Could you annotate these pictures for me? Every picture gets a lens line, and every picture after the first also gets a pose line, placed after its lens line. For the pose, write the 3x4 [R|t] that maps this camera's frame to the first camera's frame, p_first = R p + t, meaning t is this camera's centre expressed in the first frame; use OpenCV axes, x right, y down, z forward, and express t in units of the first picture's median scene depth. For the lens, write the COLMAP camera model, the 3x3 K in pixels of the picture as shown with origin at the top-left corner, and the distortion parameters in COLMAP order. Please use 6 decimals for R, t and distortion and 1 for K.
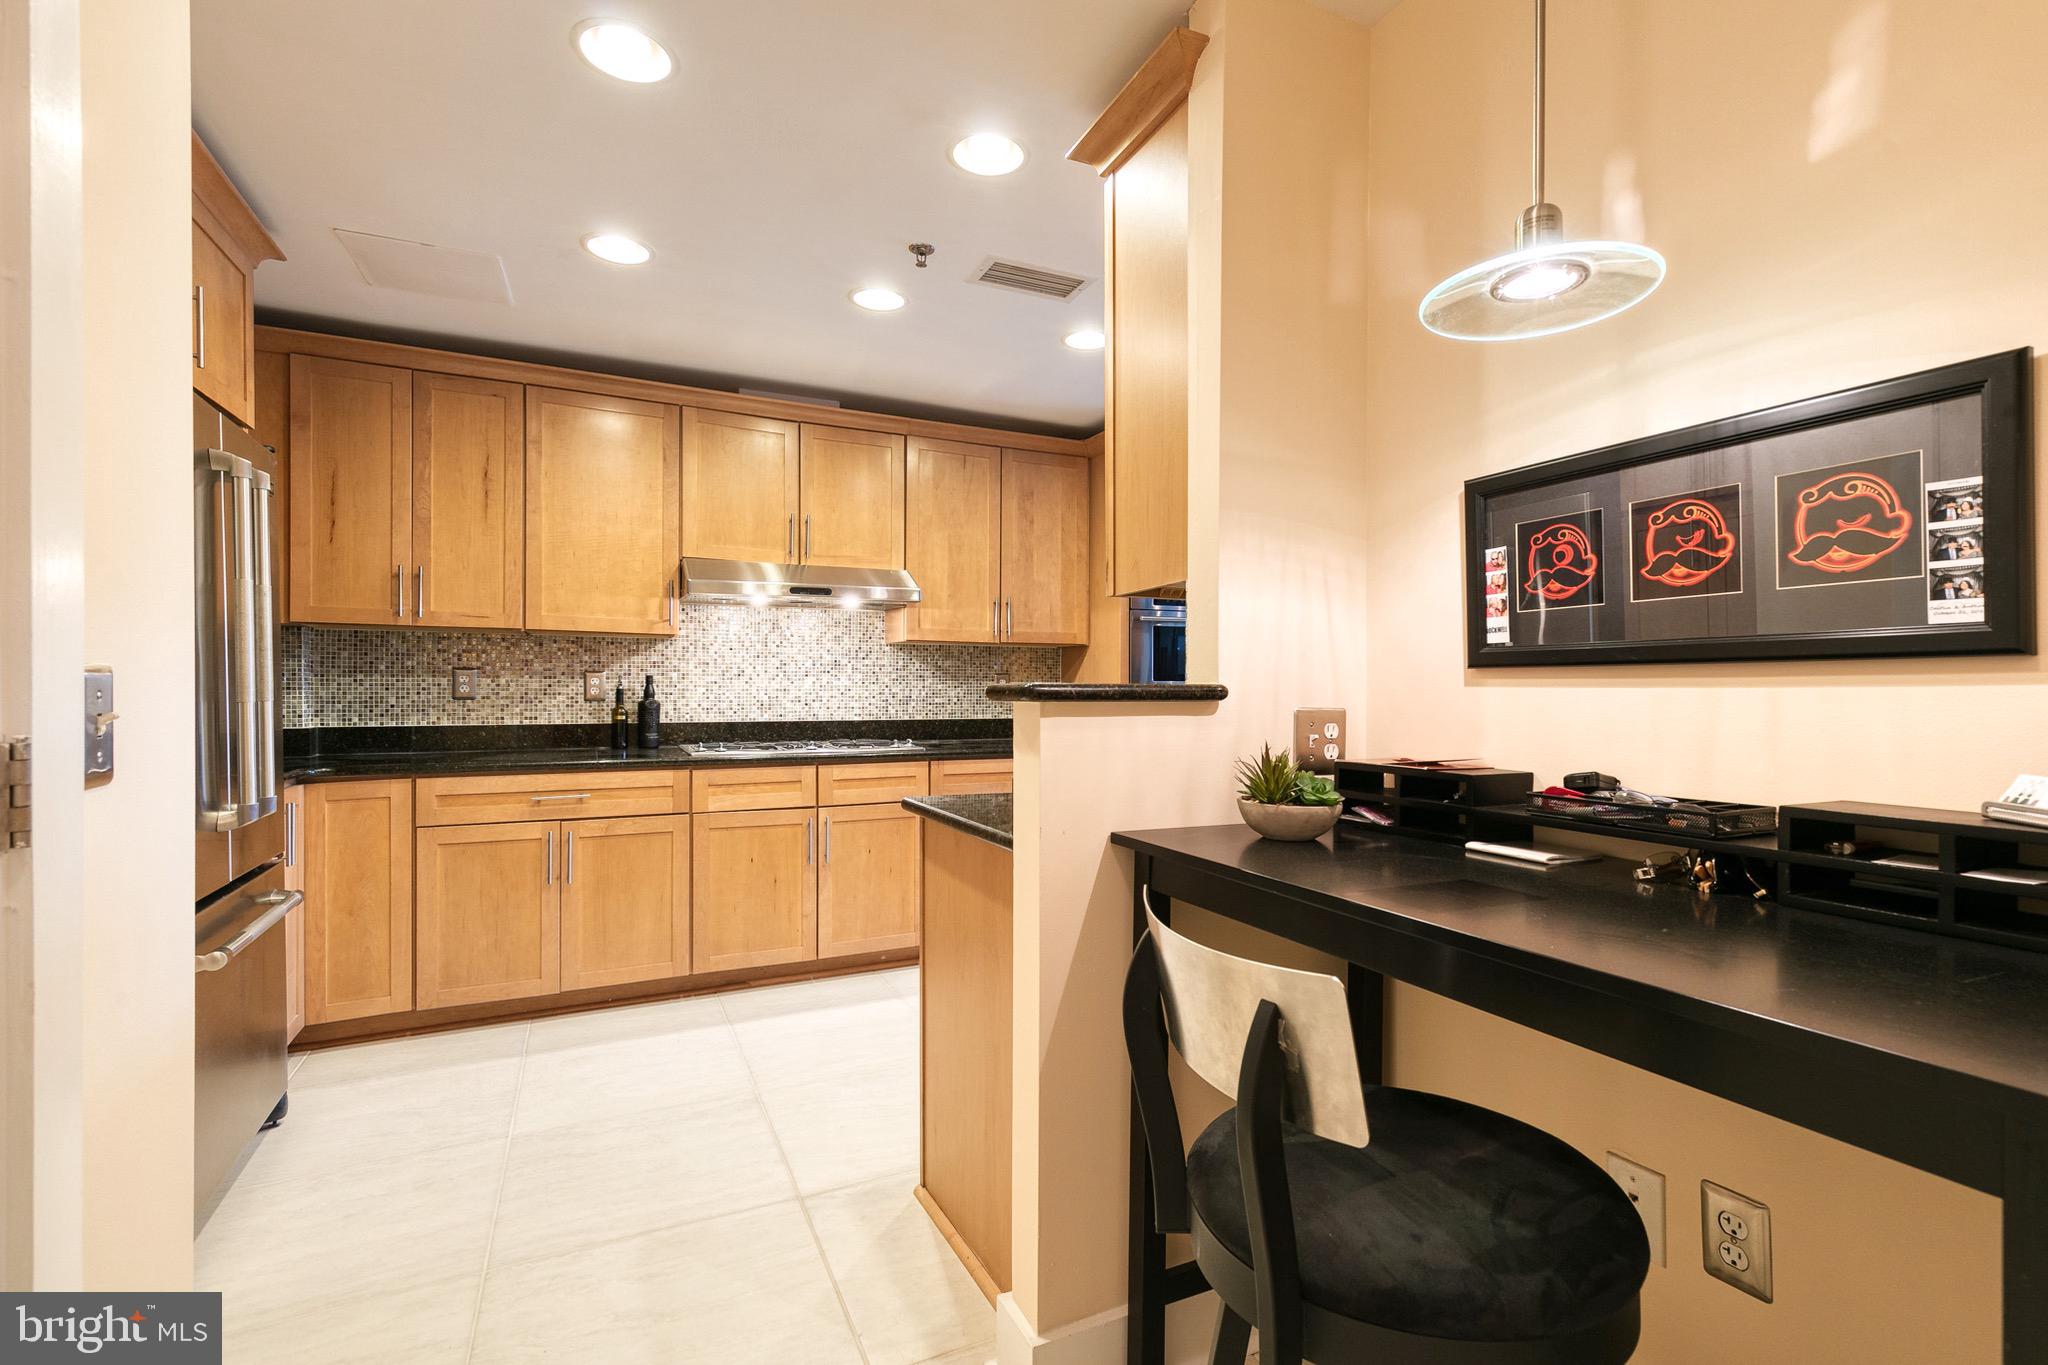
lens RADIAL K [[924.7, 0, 1043.0], [0, 924.7, 687.4], [0, 0, 1]] dist [0.010496, -0.000094]
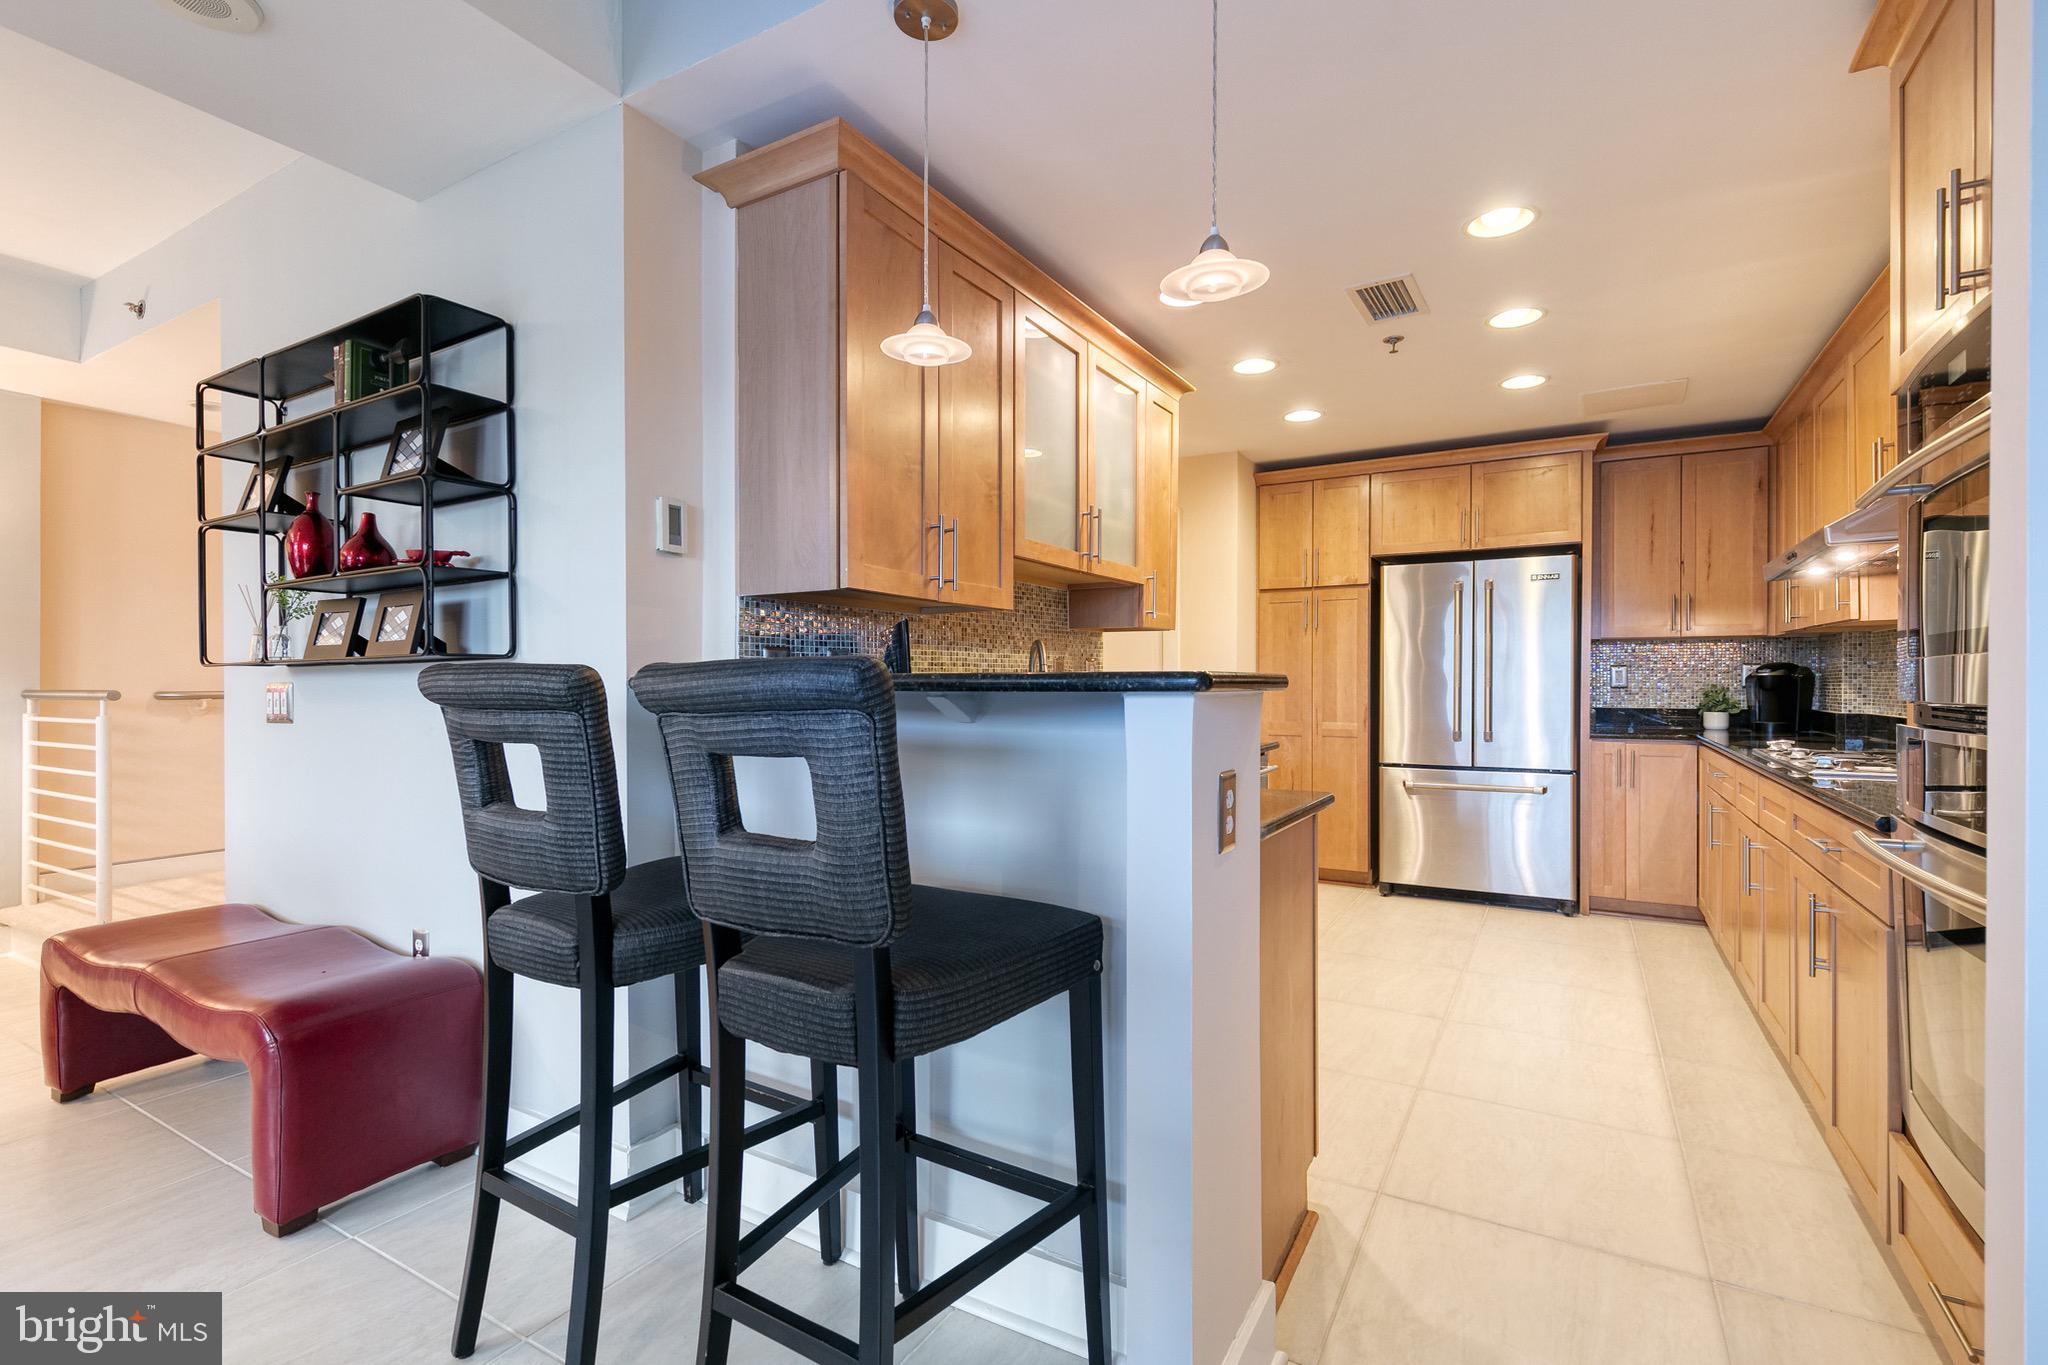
lens RADIAL K [[920.0, 0, 1045.8], [0, 920.0, 688.5], [0, 0, 1]] dist [0.008657, -0.001429]
pose [[-0.824777, 0.003640, -0.565447, 0.713382], [0.000621, 0.999985, 0.005531, 0.003255], [0.565458, 0.004211, -0.824766, 1.283148]]
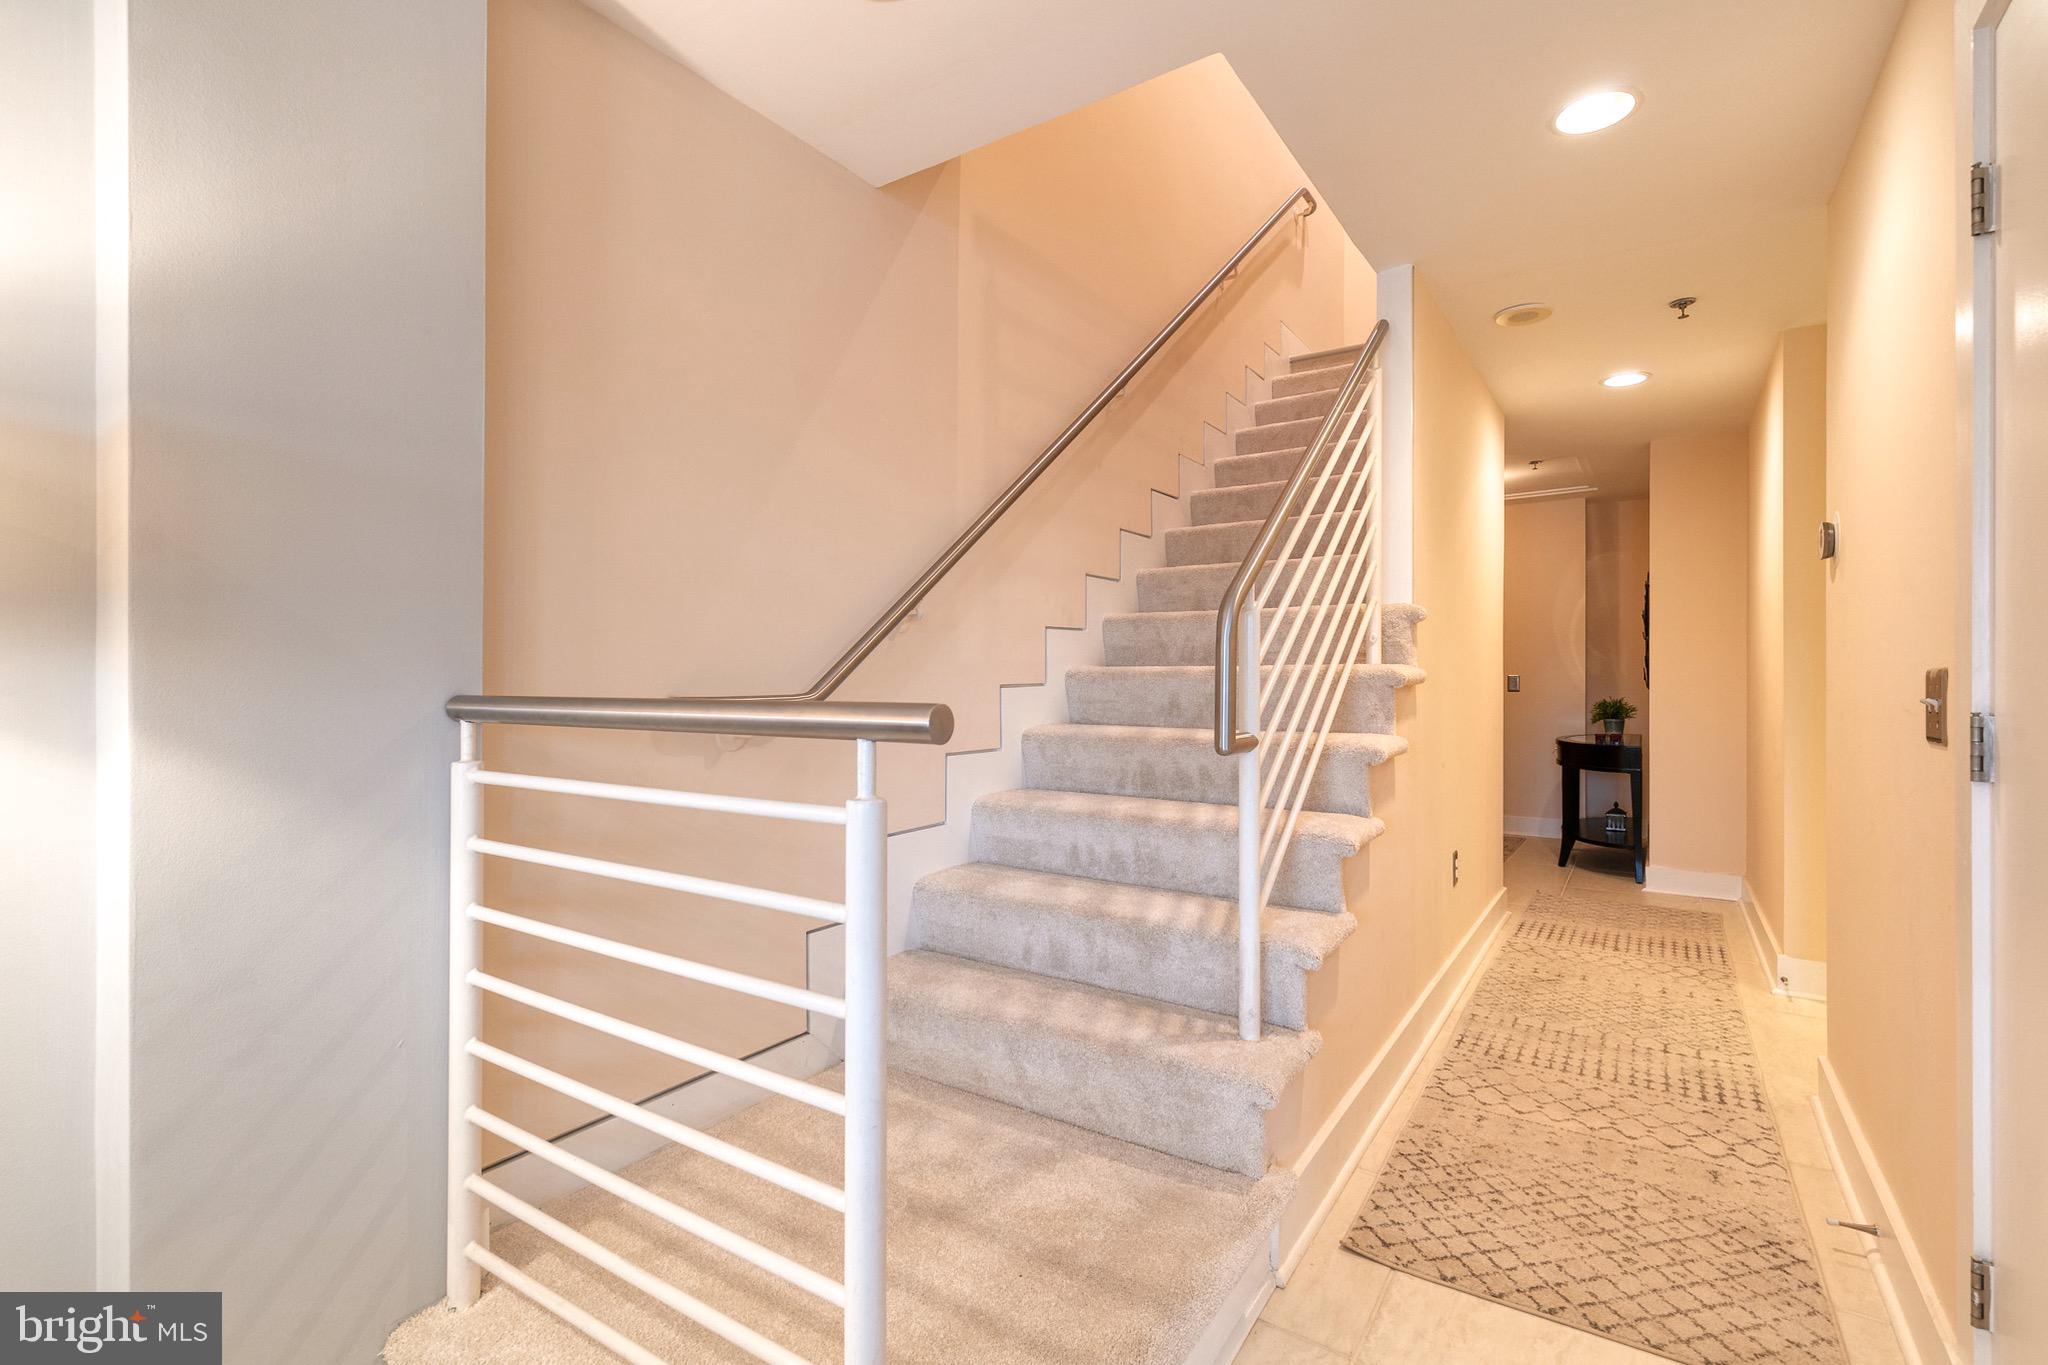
lens RADIAL K [[924.7, 0, 1043.0], [0, 924.7, 687.4], [0, 0, 1]] dist [0.010496, -0.000094]
pose [[-0.859546, 0.004780, -0.511036, 1.068438], [0.001024, 0.999970, 0.007631, 0.003306], [0.511057, 0.006036, -0.859526, 0.183559]]
